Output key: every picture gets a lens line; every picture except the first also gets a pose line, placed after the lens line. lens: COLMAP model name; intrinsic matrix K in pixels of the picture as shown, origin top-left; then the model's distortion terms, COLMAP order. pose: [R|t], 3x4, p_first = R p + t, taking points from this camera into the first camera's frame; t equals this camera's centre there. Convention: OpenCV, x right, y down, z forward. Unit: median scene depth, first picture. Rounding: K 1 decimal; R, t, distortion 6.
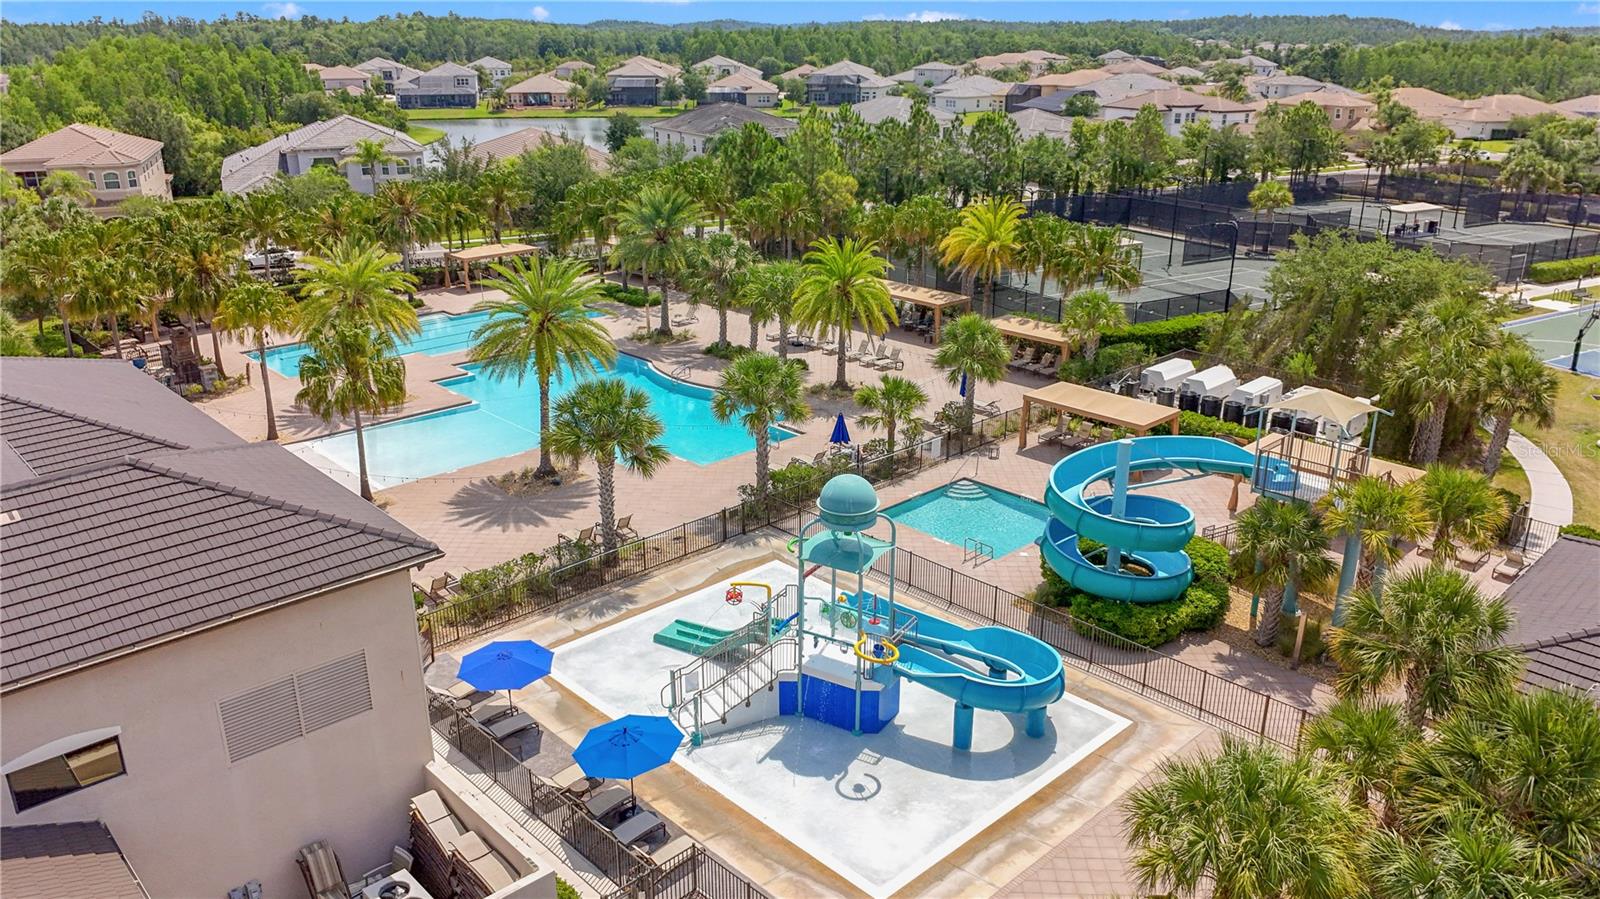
lens RADIAL K [[1185.8, 0, 800.0], [0, 1185.8, 449.5], [0, 0, 1]] dist [-0.027334, -0.013231]
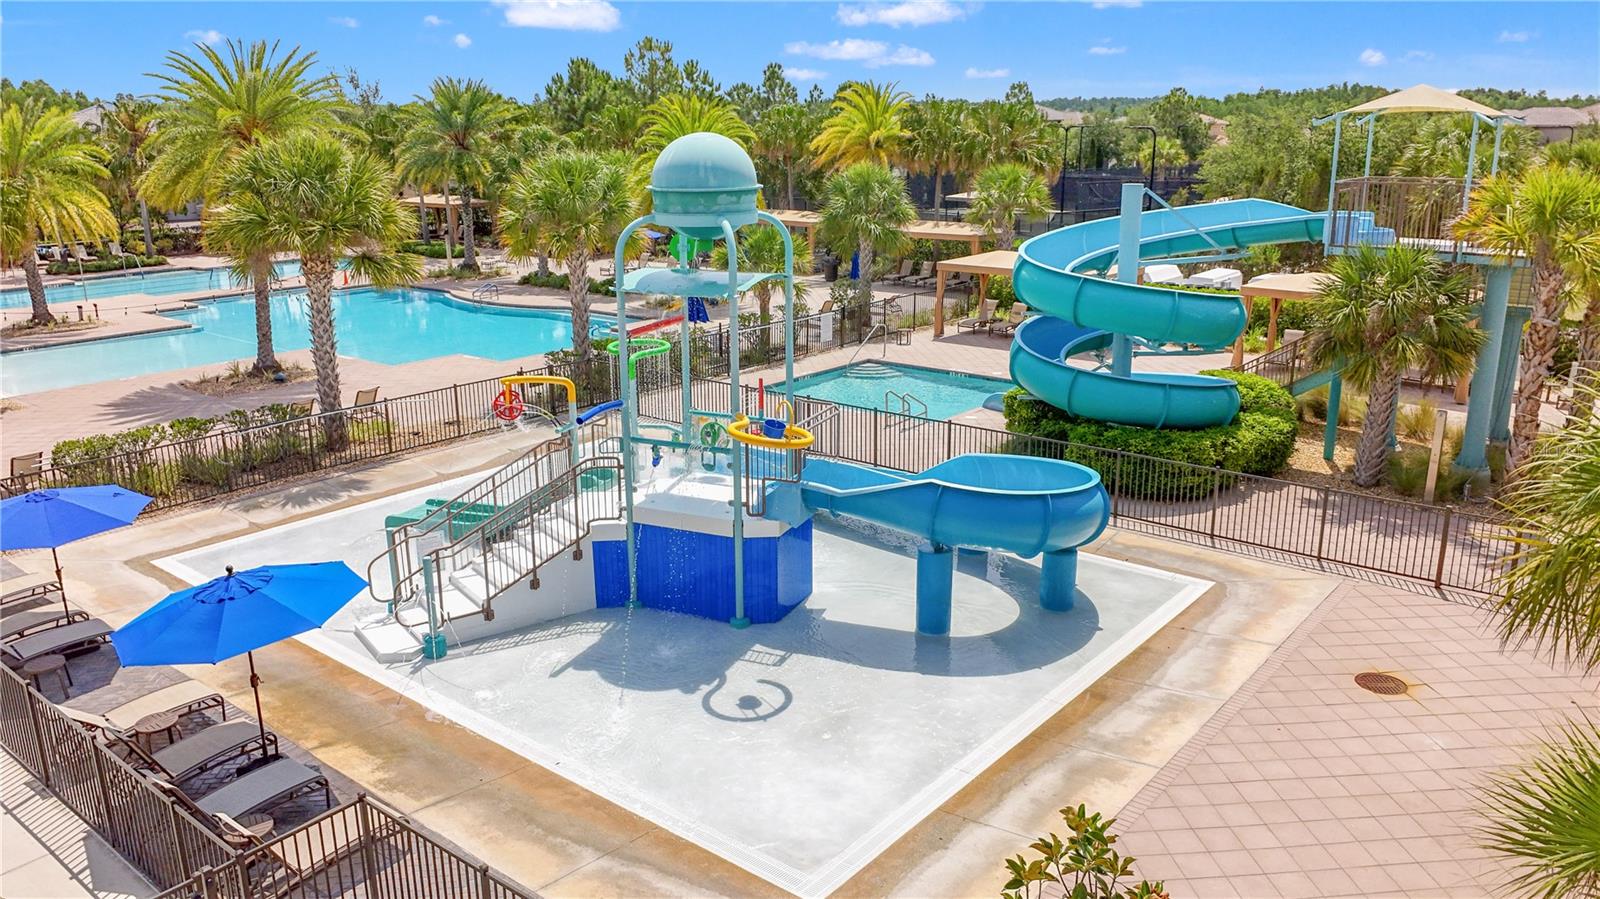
lens RADIAL K [[1185.8, 0, 800.0], [0, 1185.8, 449.5], [0, 0, 1]] dist [-0.027334, -0.013231]
pose [[0.992283, -0.040703, 0.117120, 0.004601], [0.049486, 0.996098, -0.073082, 0.060695], [-0.113688, 0.078314, 0.990425, 0.136533]]
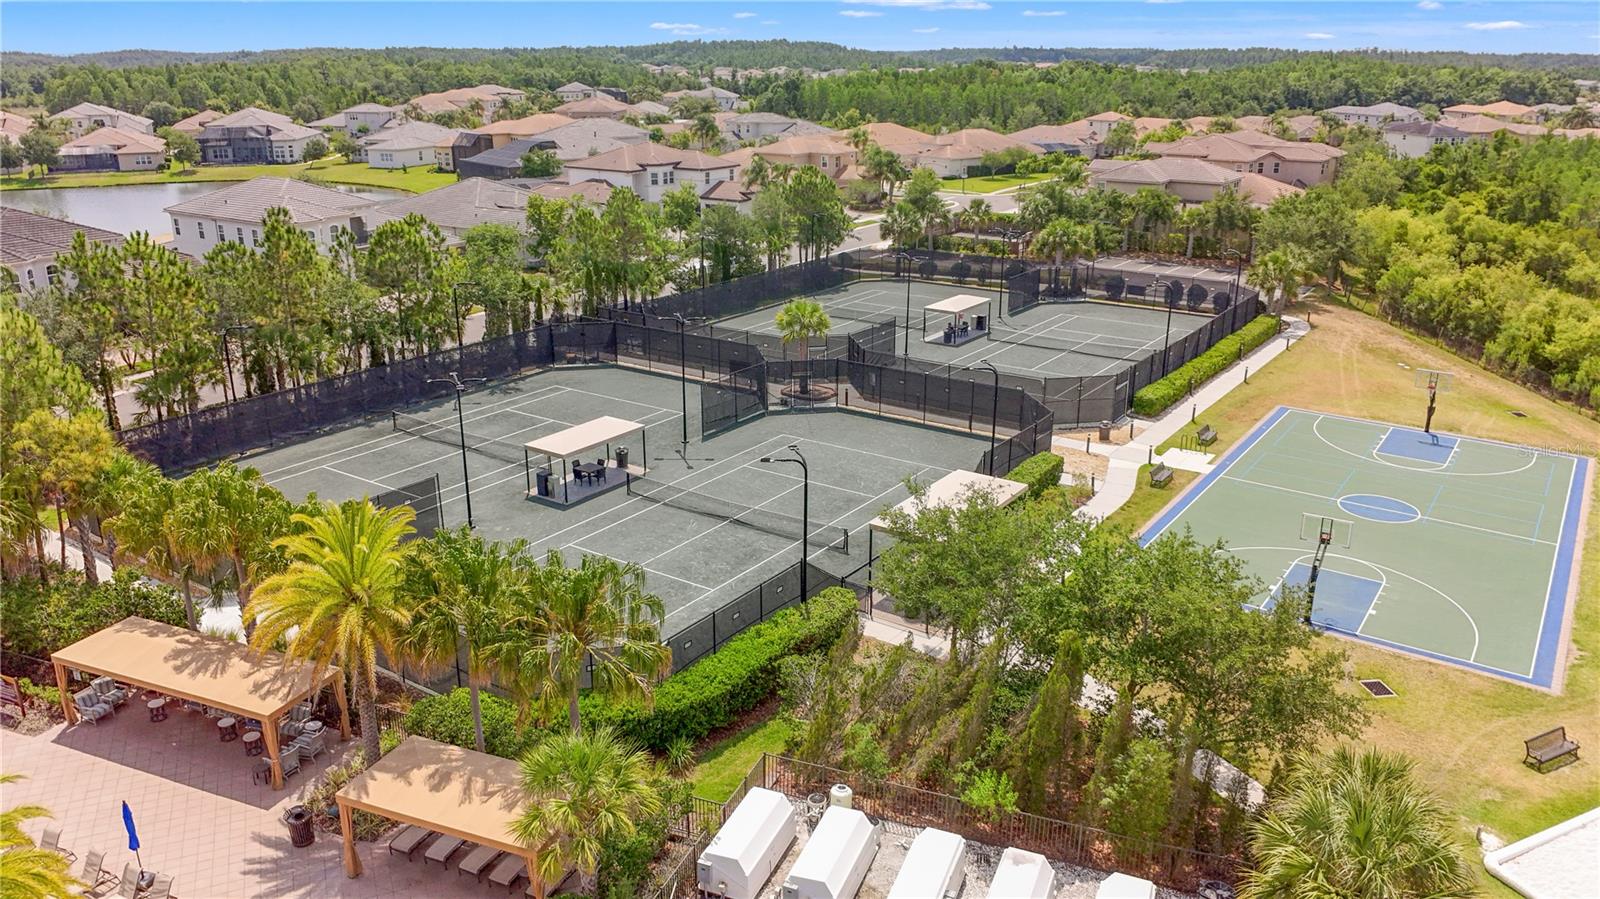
lens RADIAL K [[1185.8, 0, 800.0], [0, 1185.8, 449.5], [0, 0, 1]] dist [-0.027334, -0.013231]
pose [[0.910002, -0.132427, 0.392885, 0.092373], [0.139678, 0.990144, 0.010218, -0.134350], [-0.390366, 0.045579, 0.919531, 0.308459]]
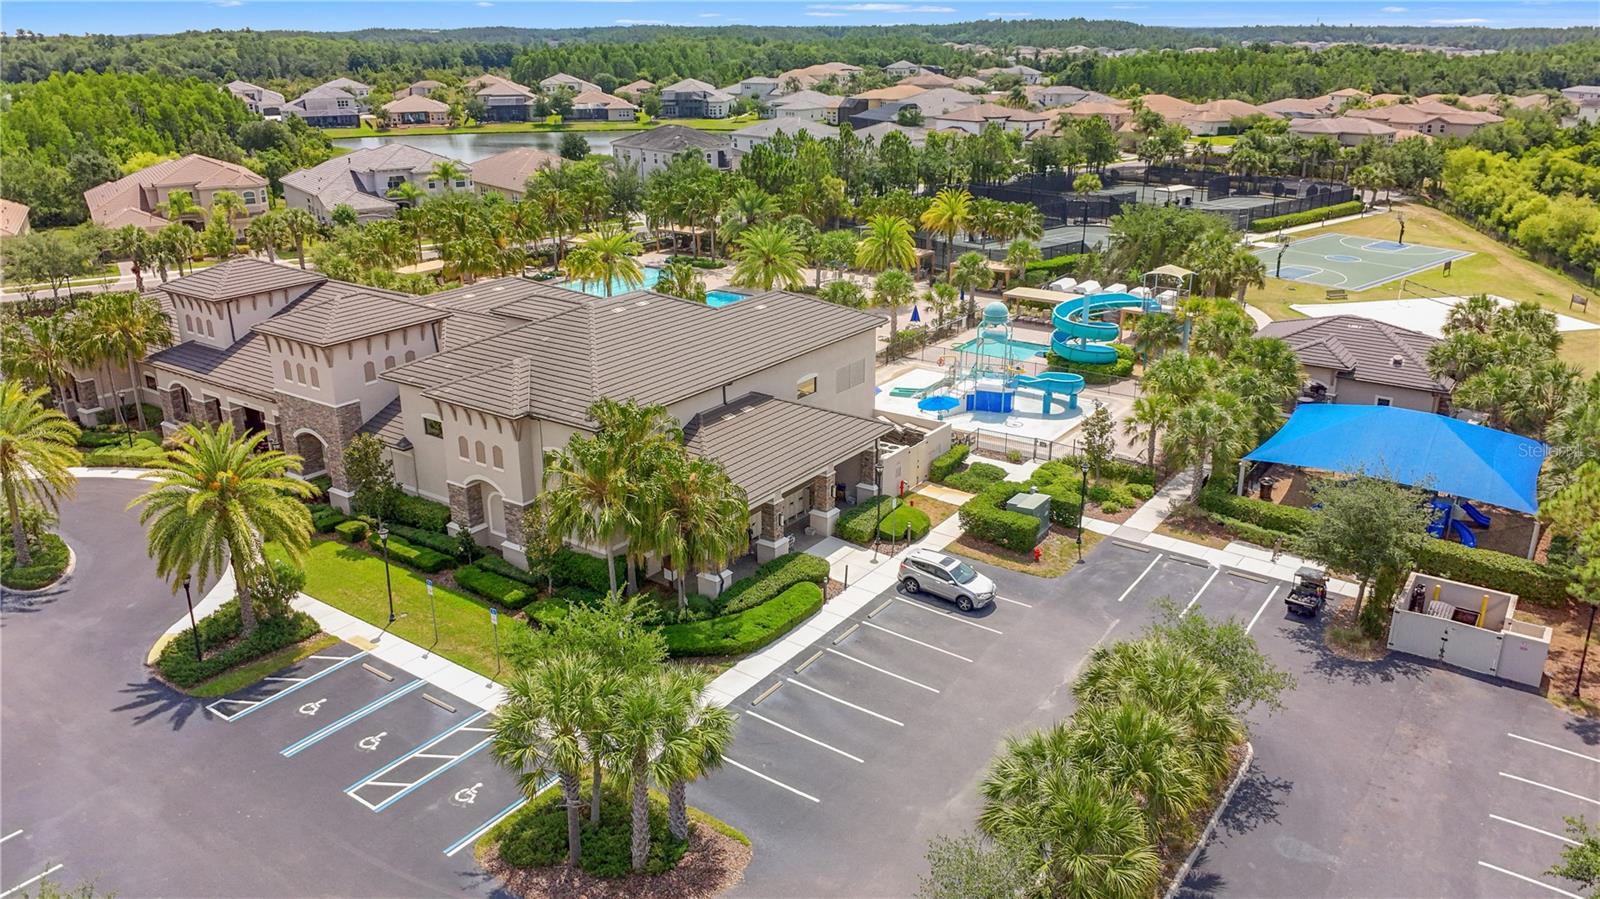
lens RADIAL K [[1185.8, 0, 800.0], [0, 1185.8, 449.5], [0, 0, 1]] dist [-0.027334, -0.013231]
pose [[0.981132, -0.070083, 0.180189, -0.236019], [0.070270, 0.997514, 0.005353, 0.082207], [-0.180116, 0.007410, 0.983617, -0.380699]]
